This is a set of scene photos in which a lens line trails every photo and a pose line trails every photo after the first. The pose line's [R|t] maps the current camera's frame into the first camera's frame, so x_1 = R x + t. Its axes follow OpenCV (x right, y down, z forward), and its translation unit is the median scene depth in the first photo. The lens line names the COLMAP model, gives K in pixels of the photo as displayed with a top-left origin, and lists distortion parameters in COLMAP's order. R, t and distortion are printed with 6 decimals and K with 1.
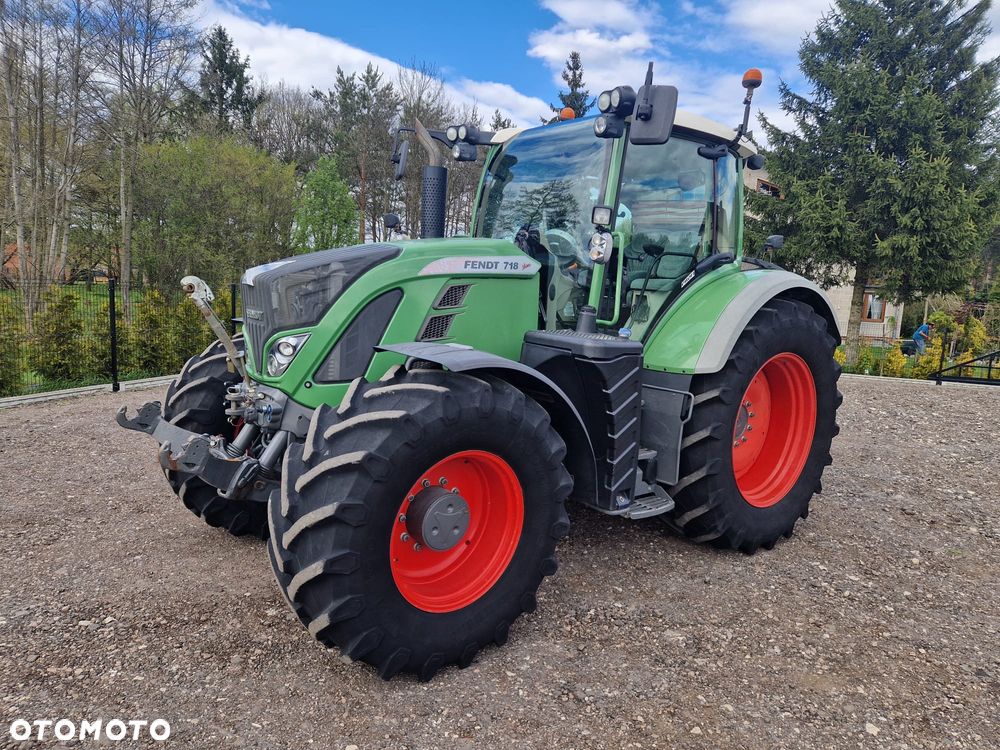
lens RADIAL K [[666.7, 0, 499.0], [0, 666.7, 372.9], [0, 0, 1]] dist [0.083720, -0.070292]
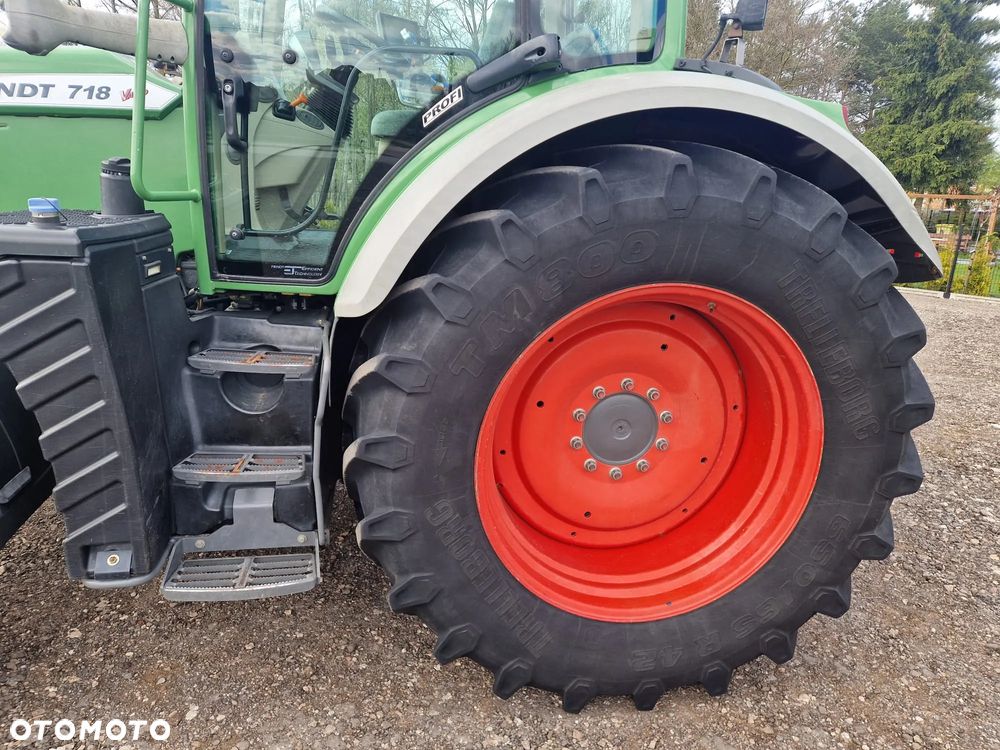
lens RADIAL K [[667.0, 0, 499.4], [0, 667.0, 373.5], [0, 0, 1]] dist [0.062706, -0.025890]
pose [[0.866512, 0.111418, -0.486563, 0.557146], [-0.057353, 0.990538, 0.124683, -0.020988], [0.495851, -0.080133, 0.864703, 0.614447]]
